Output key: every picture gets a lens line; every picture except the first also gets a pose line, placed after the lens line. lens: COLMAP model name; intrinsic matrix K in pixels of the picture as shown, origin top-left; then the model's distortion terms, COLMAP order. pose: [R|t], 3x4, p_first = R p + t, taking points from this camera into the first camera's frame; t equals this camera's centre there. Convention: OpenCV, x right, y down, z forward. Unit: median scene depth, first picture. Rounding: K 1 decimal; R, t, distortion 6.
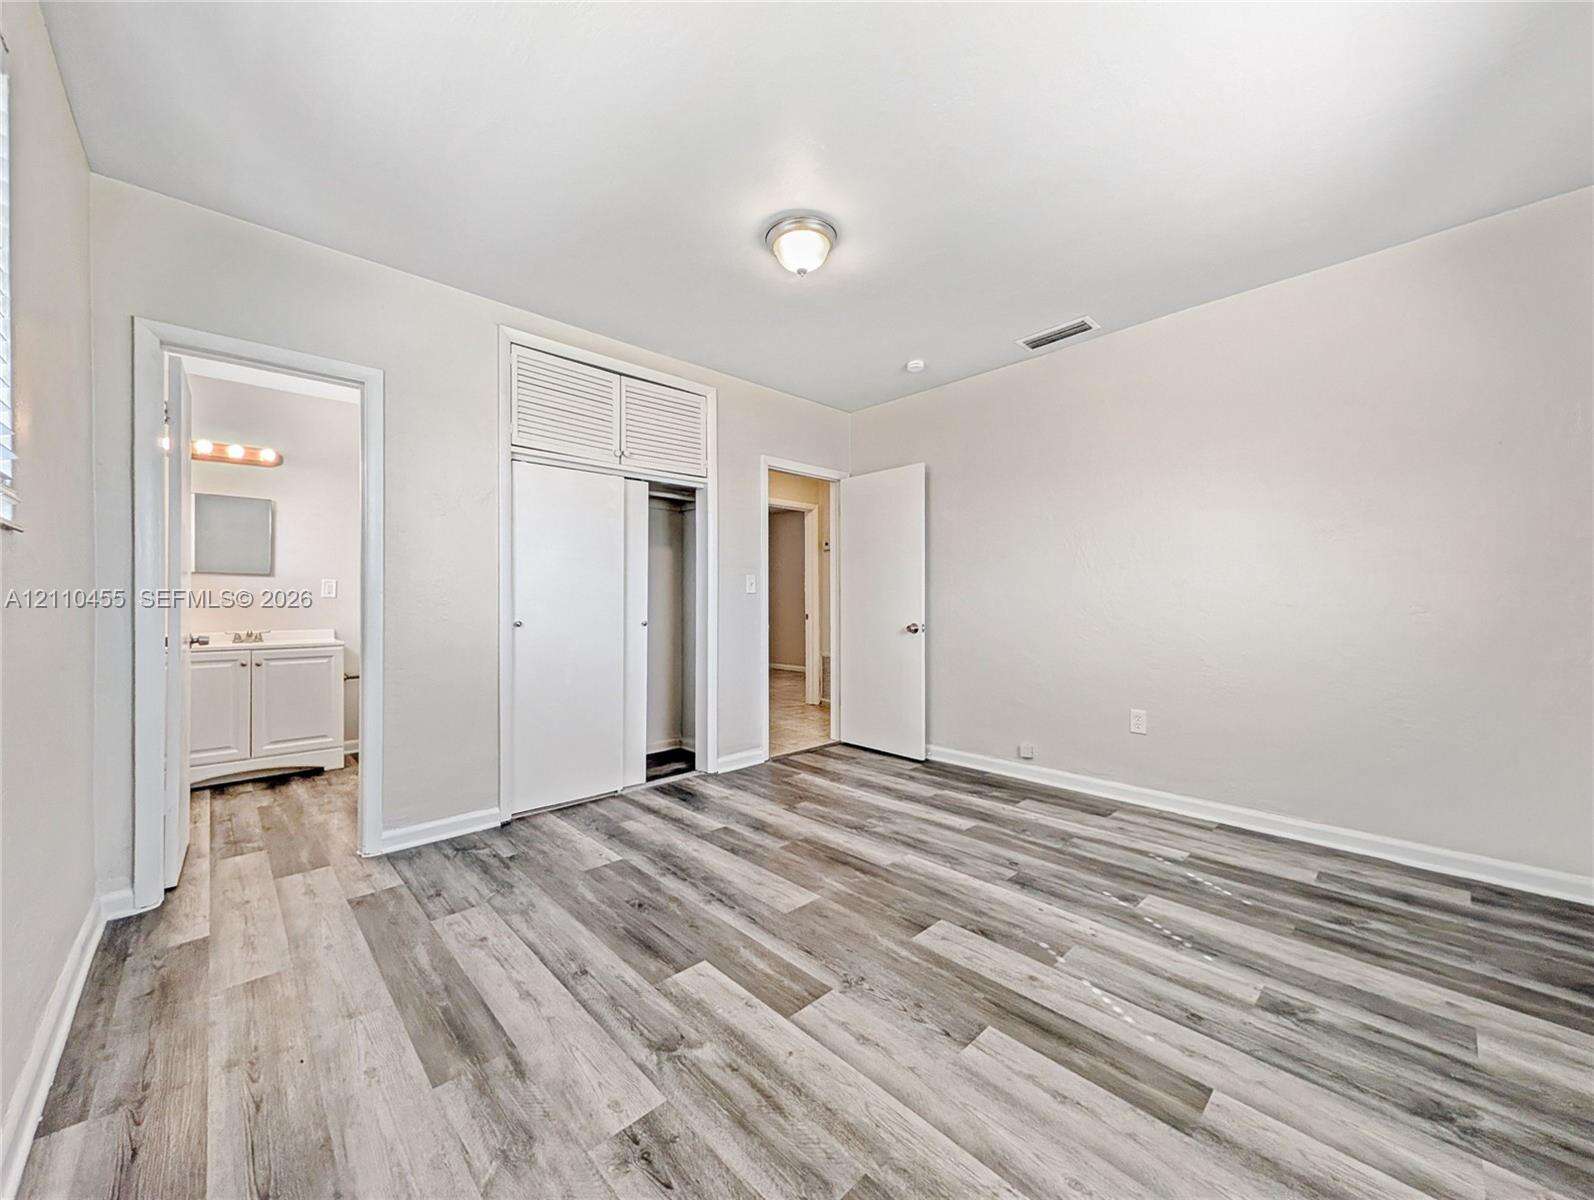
lens RADIAL K [[622.2, 0, 797.0], [0, 622.2, 600.0], [0, 0, 1]] dist [0.009041, 0.000184]
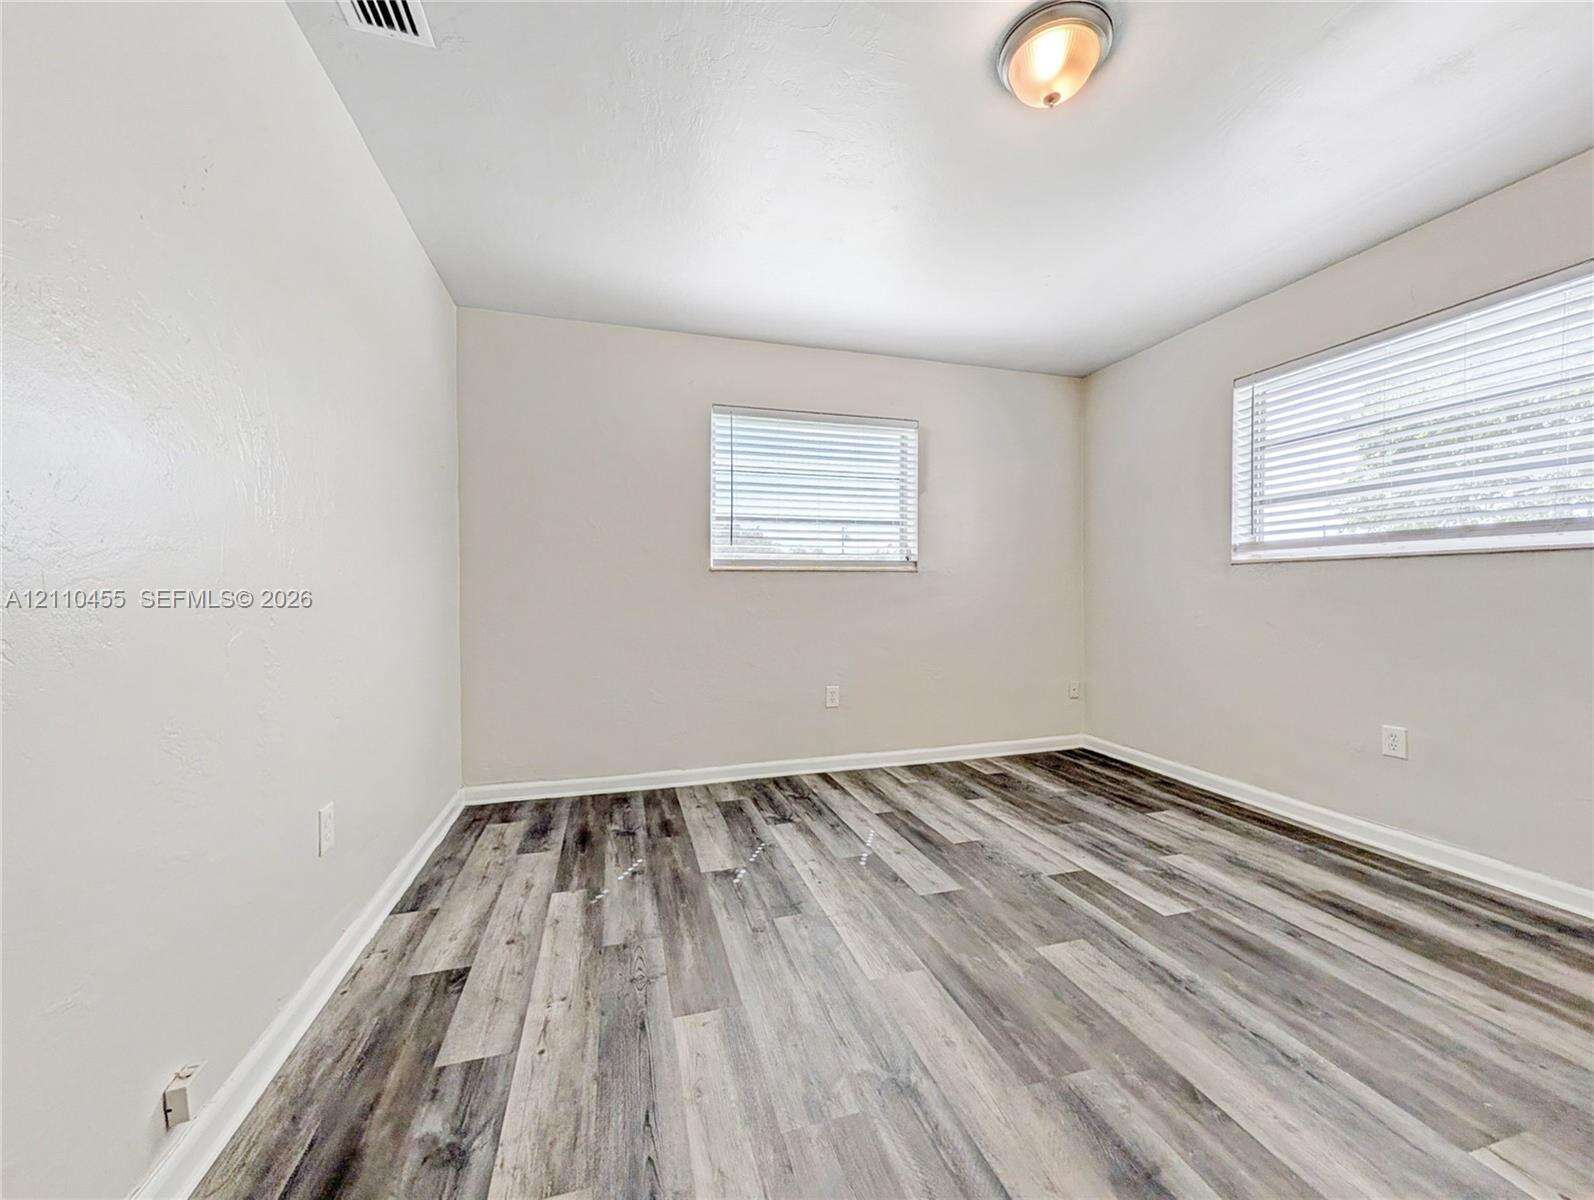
lens RADIAL K [[622.2, 0, 797.0], [0, 622.2, 600.0], [0, 0, 1]] dist [0.009041, 0.000184]
pose [[-0.890274, -0.002238, 0.455420, -0.057883], [0.002021, 0.999959, 0.008865, 0.002099], [-0.455421, 0.008813, -0.890233, 1.887745]]
